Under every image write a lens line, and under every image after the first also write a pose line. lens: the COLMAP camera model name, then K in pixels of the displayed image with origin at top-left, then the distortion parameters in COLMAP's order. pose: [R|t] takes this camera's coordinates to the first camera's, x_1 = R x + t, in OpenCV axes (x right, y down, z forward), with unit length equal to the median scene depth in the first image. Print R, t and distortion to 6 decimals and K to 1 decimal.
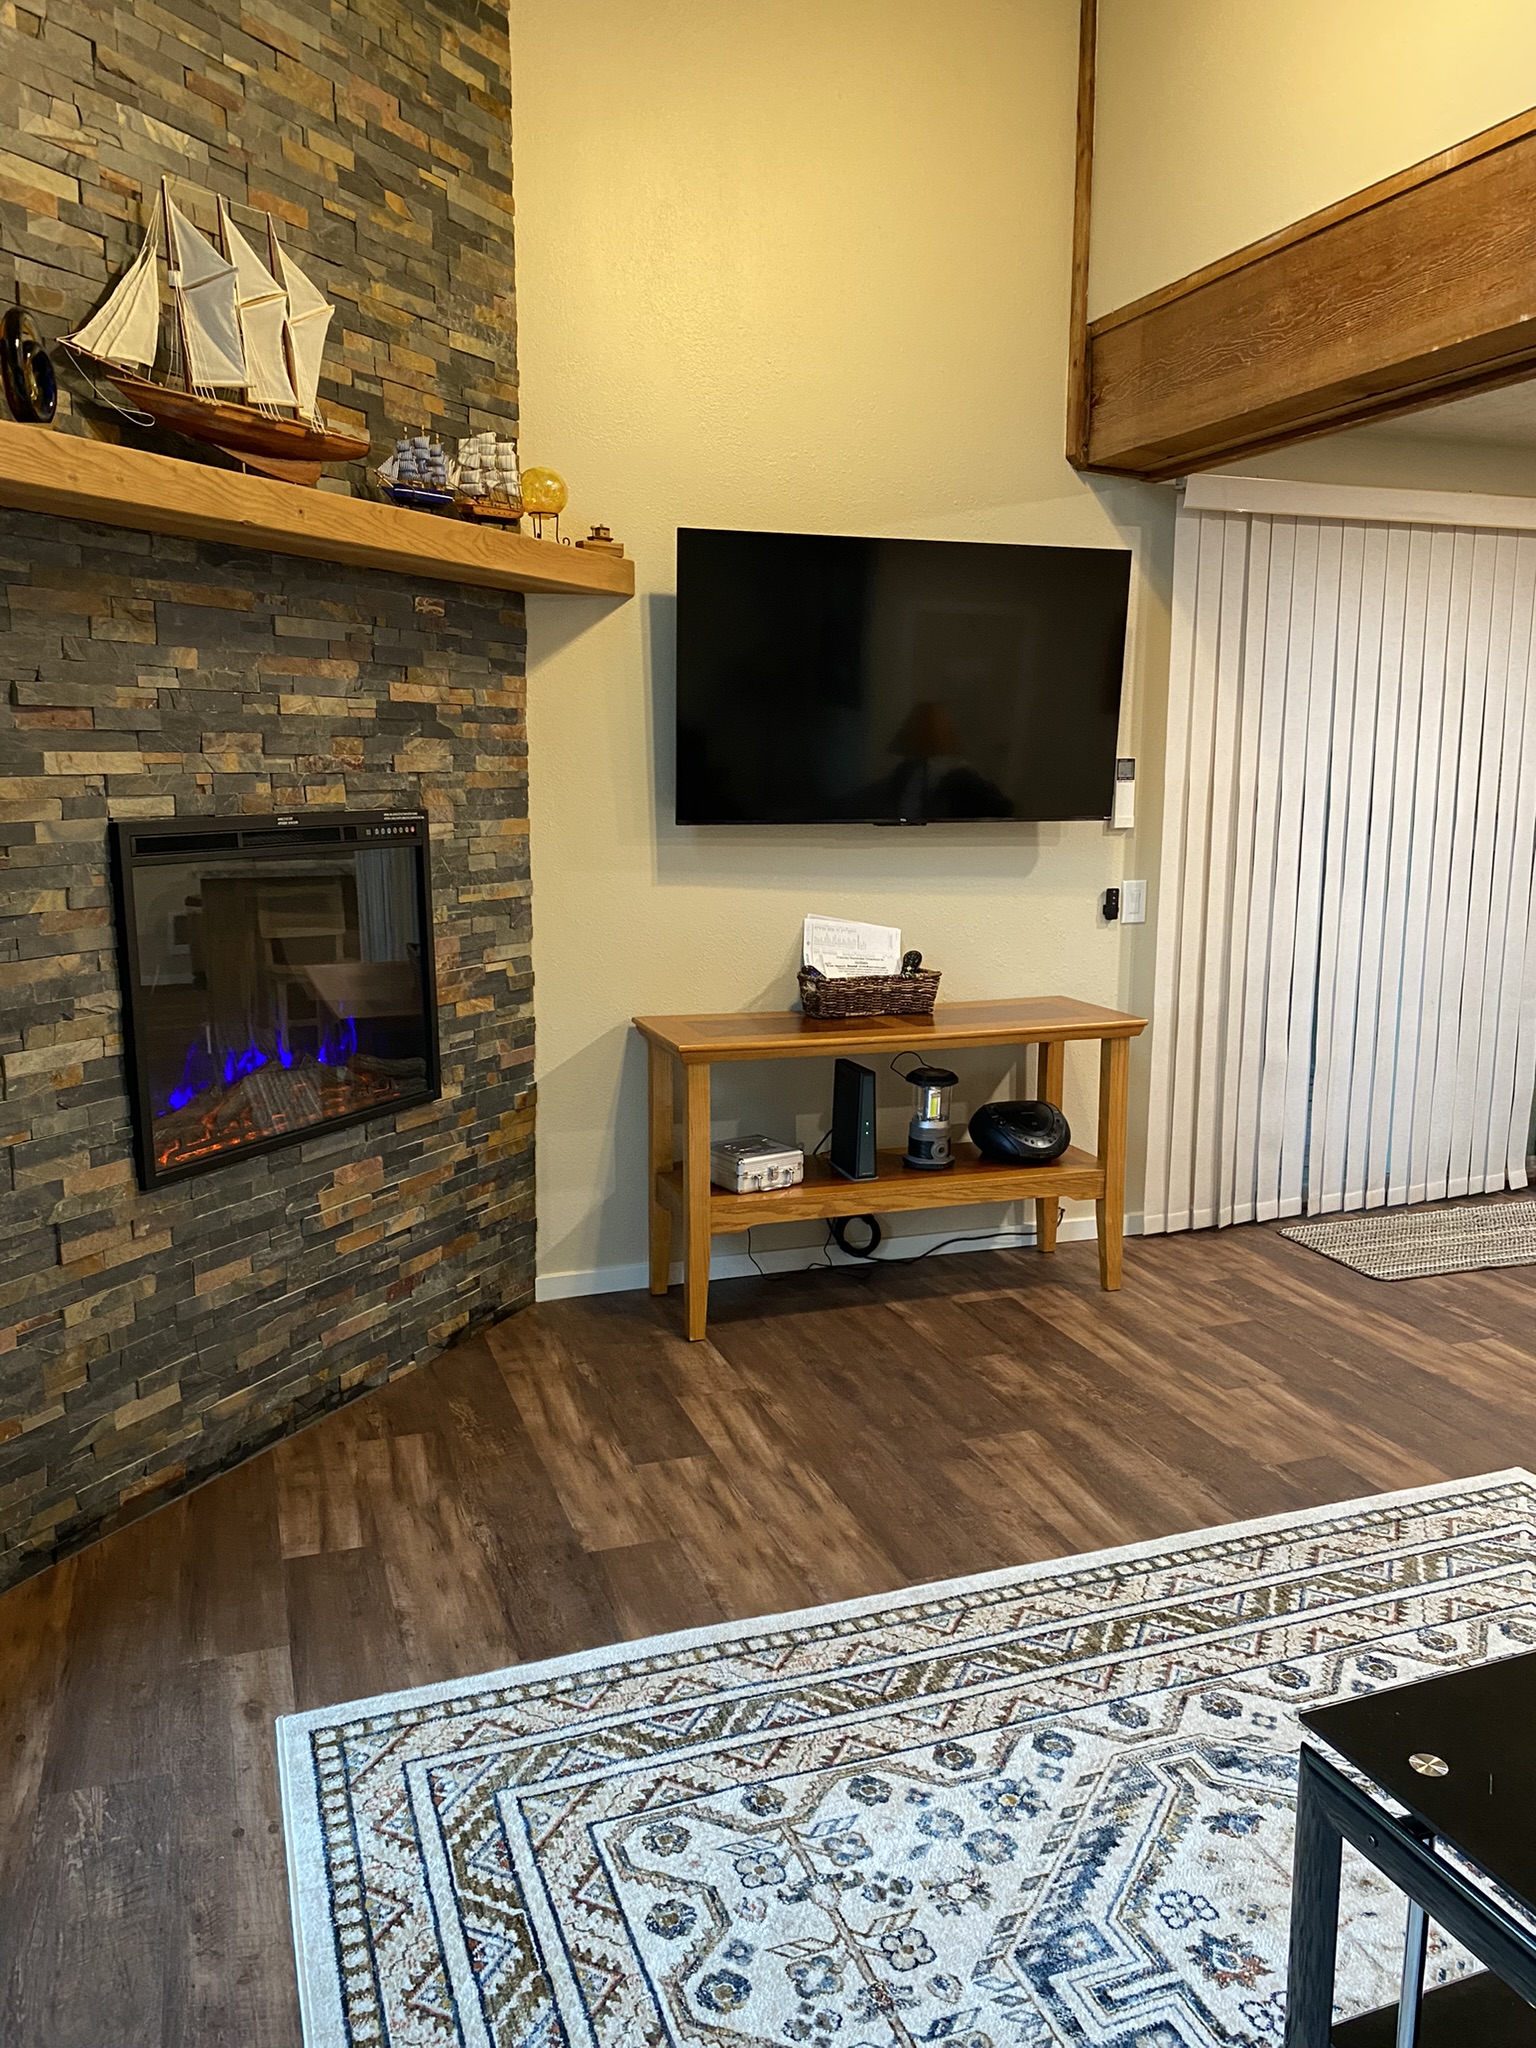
lens RADIAL K [[1556.7, 0, 783.1], [0, 1556.7, 1039.1], [0, 0, 1]] dist [0.042051, -0.040985]
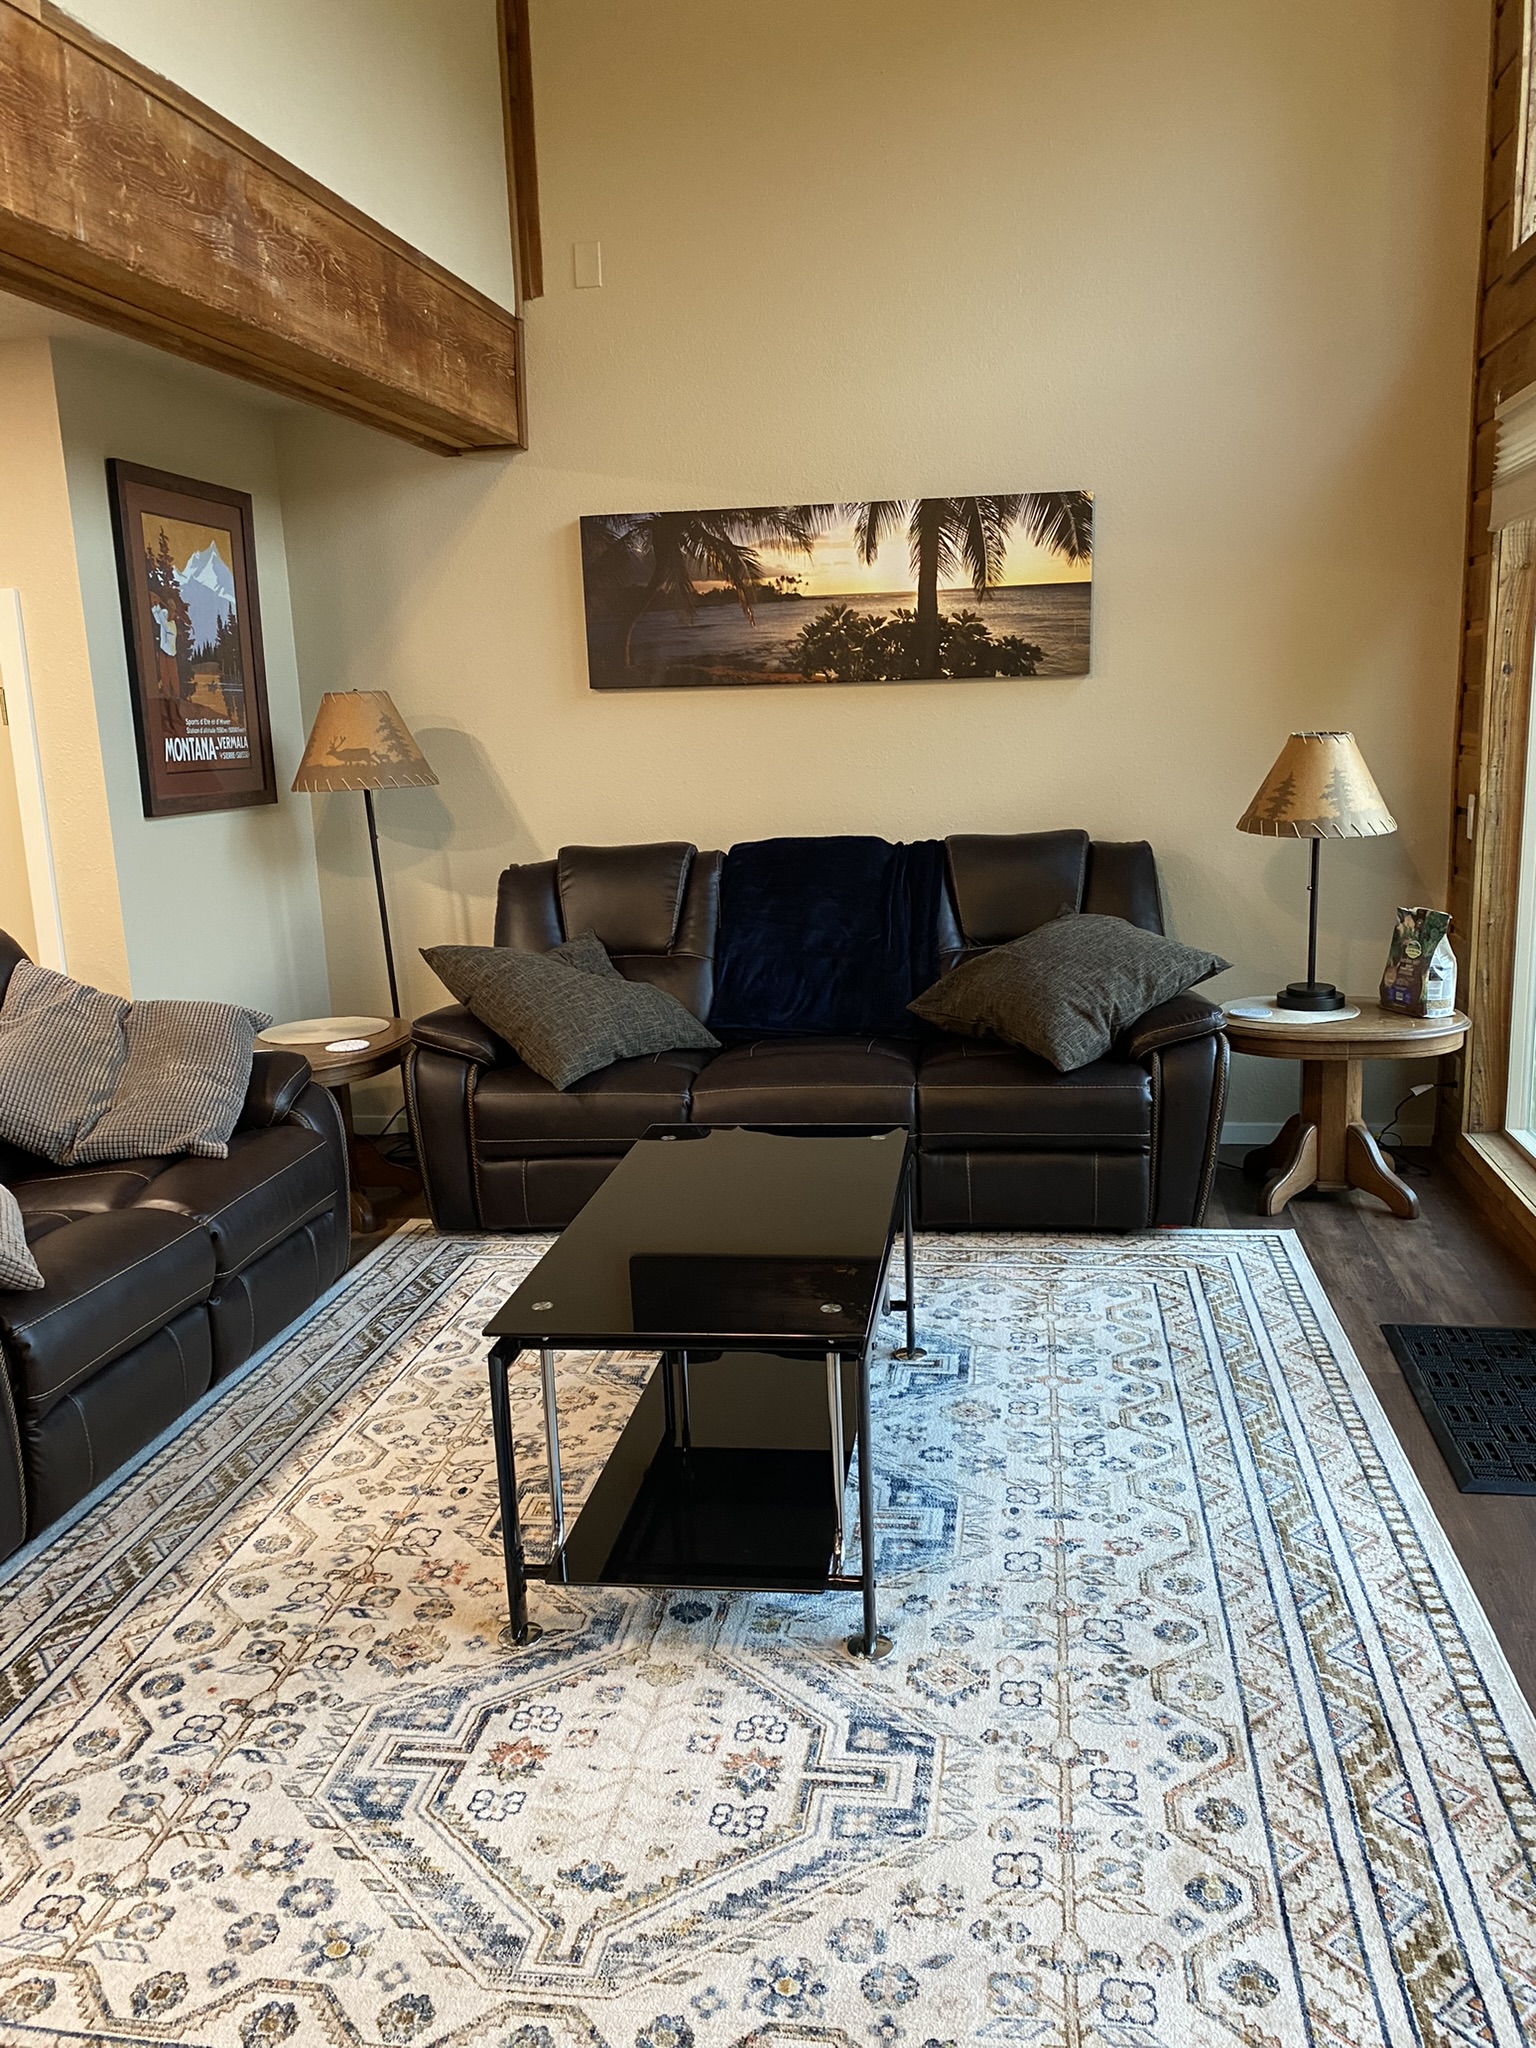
lens RADIAL K [[1556.7, 0, 785.4], [0, 1556.7, 1067.2], [0, 0, 1]] dist [0.042051, -0.040985]
pose [[-0.868500, -0.087619, 0.487883, -0.148158], [0.117481, 0.919826, 0.374325, -0.180666], [-0.481566, 0.382418, -0.788575, 1.038516]]
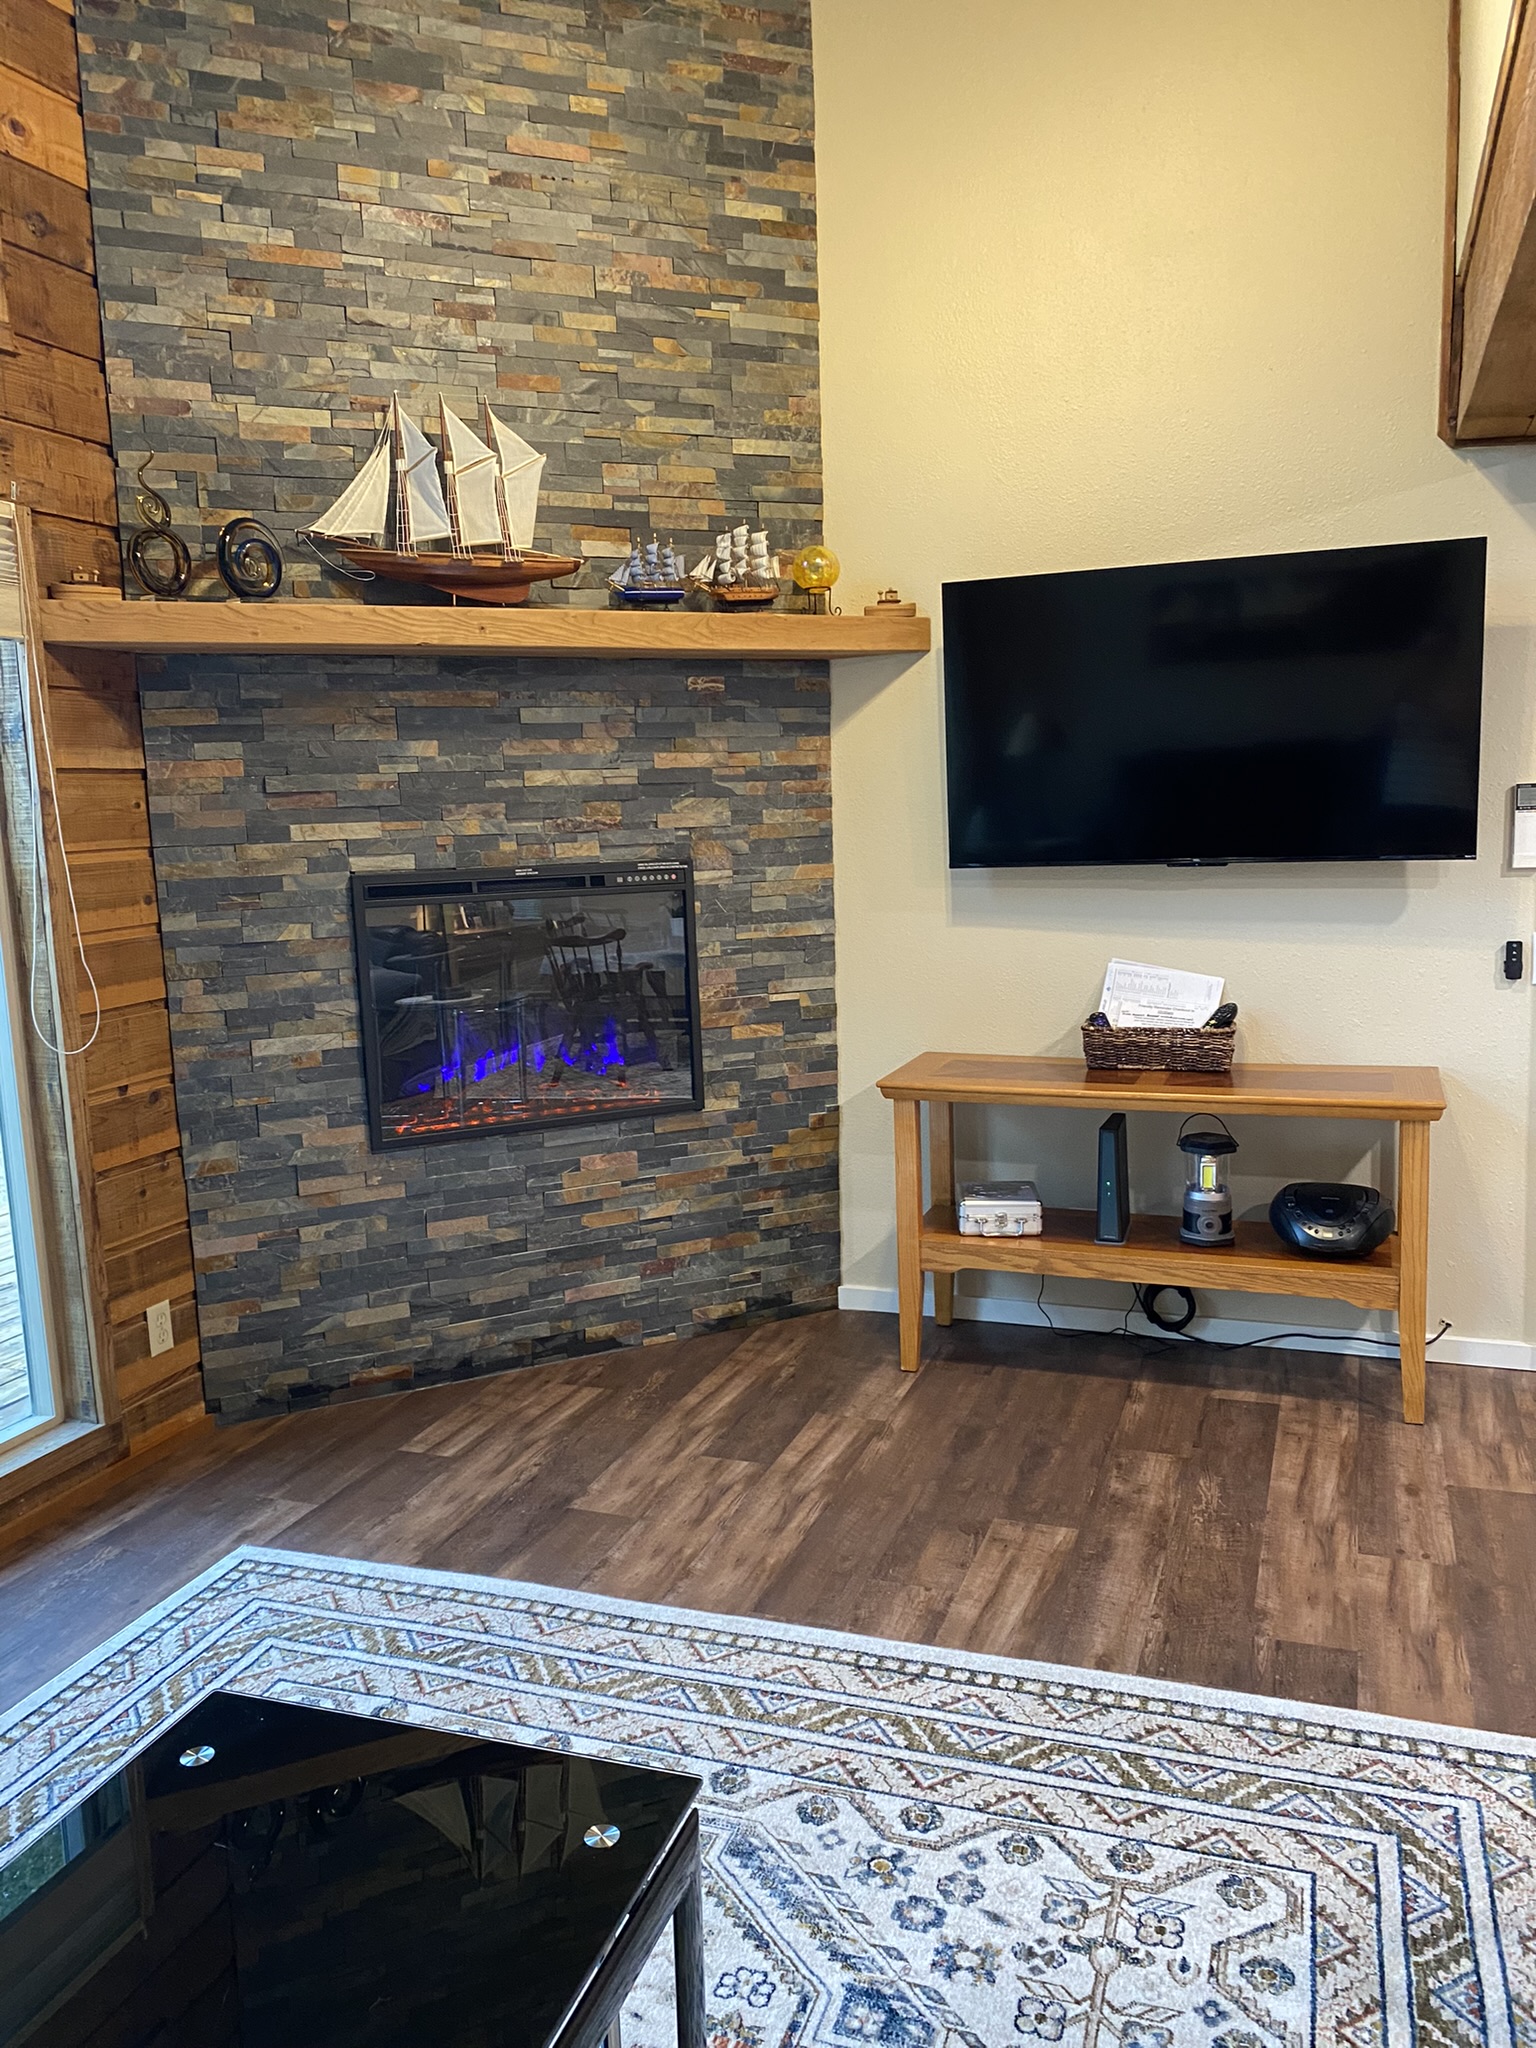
lens RADIAL K [[1556.7, 0, 778.5], [0, 1556.7, 1033.6], [0, 0, 1]] dist [0.042051, -0.040985]
pose [[0.766711, 0.066680, -0.638521, 0.657298], [-0.077299, 0.996944, 0.011291, -0.041341], [0.637322, 0.040700, 0.769522, 0.185461]]
